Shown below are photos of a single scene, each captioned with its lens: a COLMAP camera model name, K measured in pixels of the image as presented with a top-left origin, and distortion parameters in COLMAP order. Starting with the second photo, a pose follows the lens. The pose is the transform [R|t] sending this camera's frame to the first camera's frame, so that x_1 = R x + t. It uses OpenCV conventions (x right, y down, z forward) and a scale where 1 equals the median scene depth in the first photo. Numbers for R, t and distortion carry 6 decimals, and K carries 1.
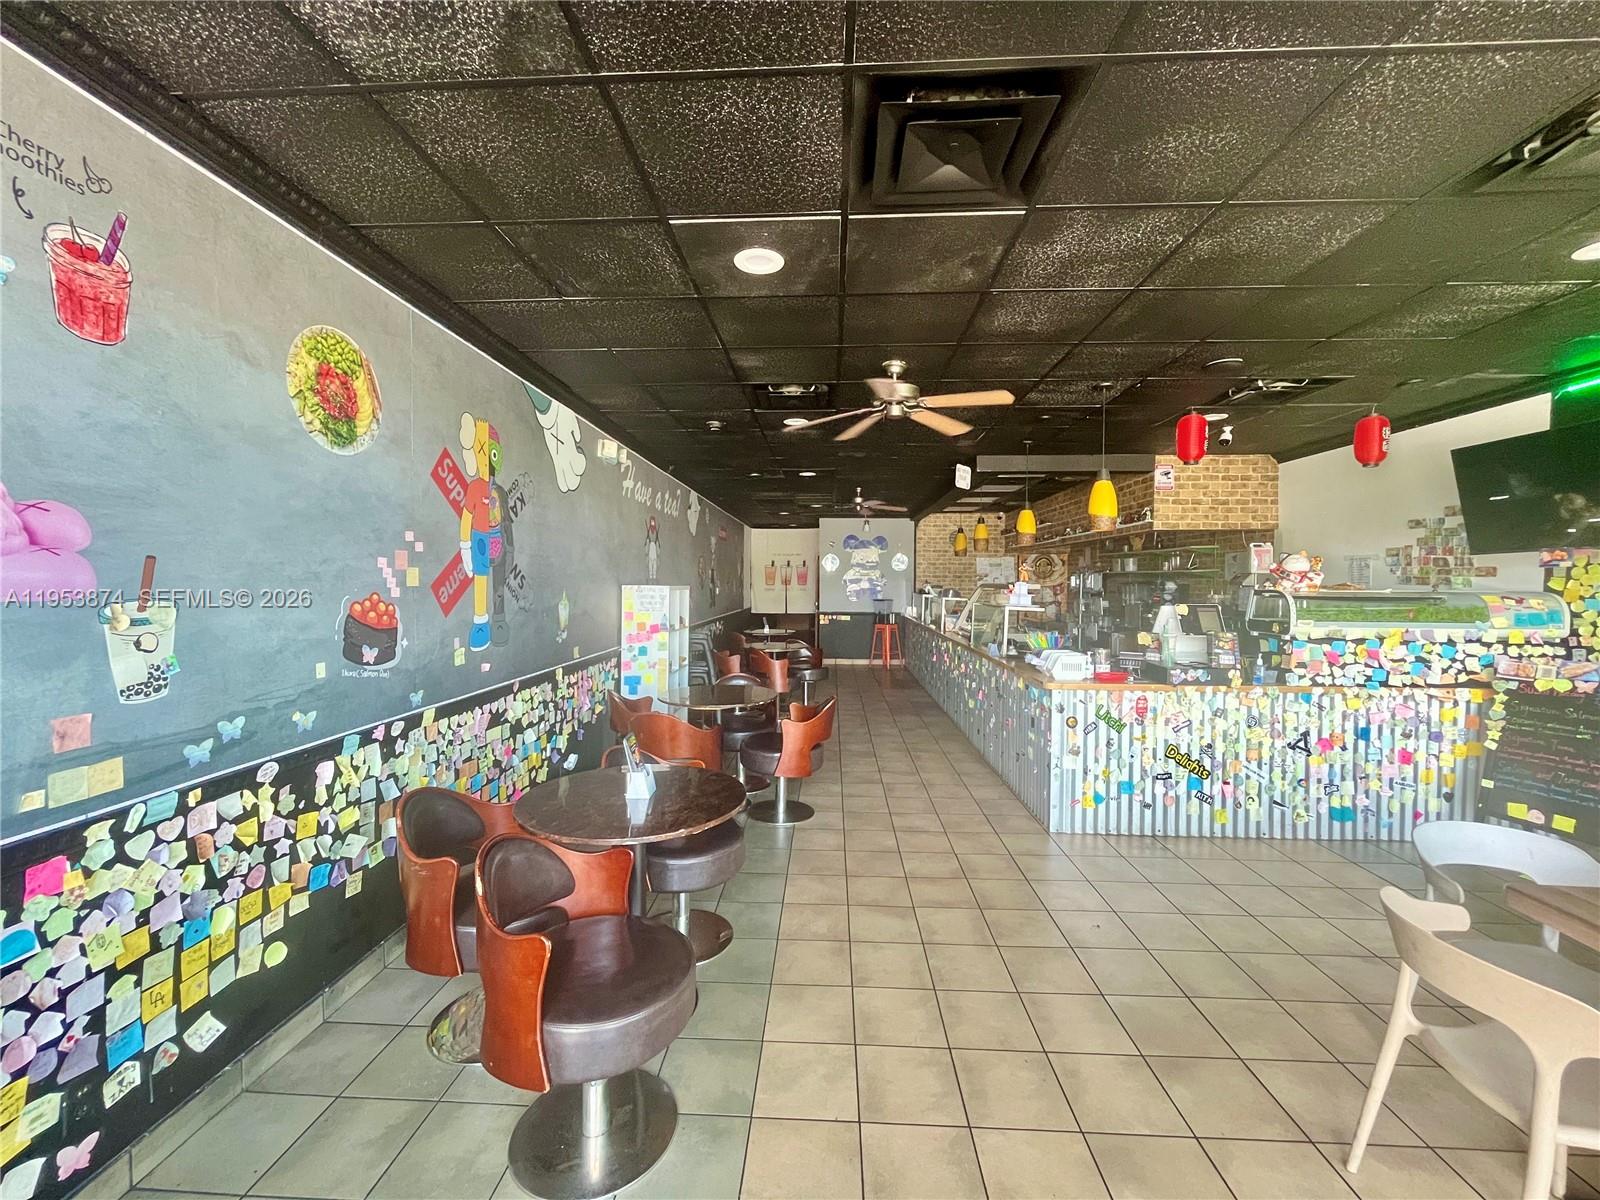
lens RADIAL K [[646.5, 0, 797.8], [0, 646.5, 595.3], [0, 0, 1]] dist [-0.002832, 0.000143]
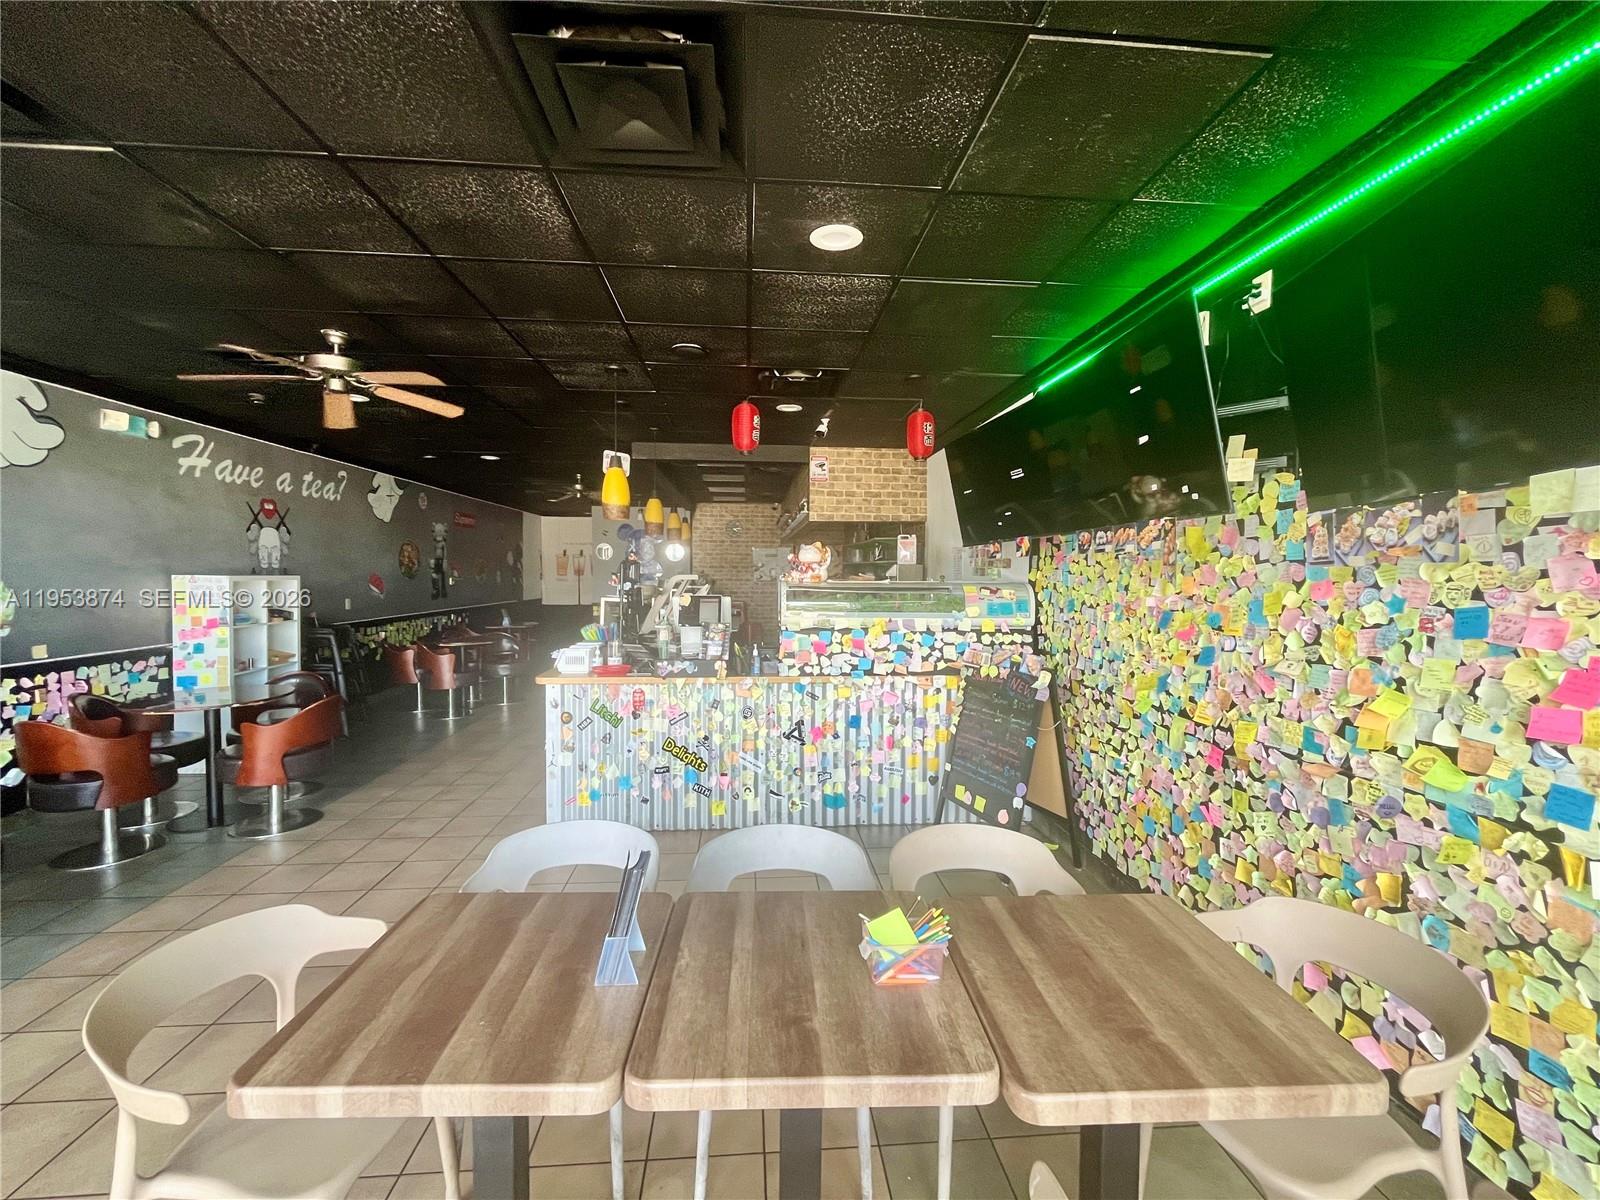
lens RADIAL K [[646.5, 0, 797.8], [0, 646.5, 595.3], [0, 0, 1]] dist [-0.002832, 0.000143]
pose [[0.991275, -0.002356, 0.131792, 0.649999], [0.000485, 0.999899, 0.014222, 0.000446], [-0.131812, -0.014034, 0.991175, 0.001899]]
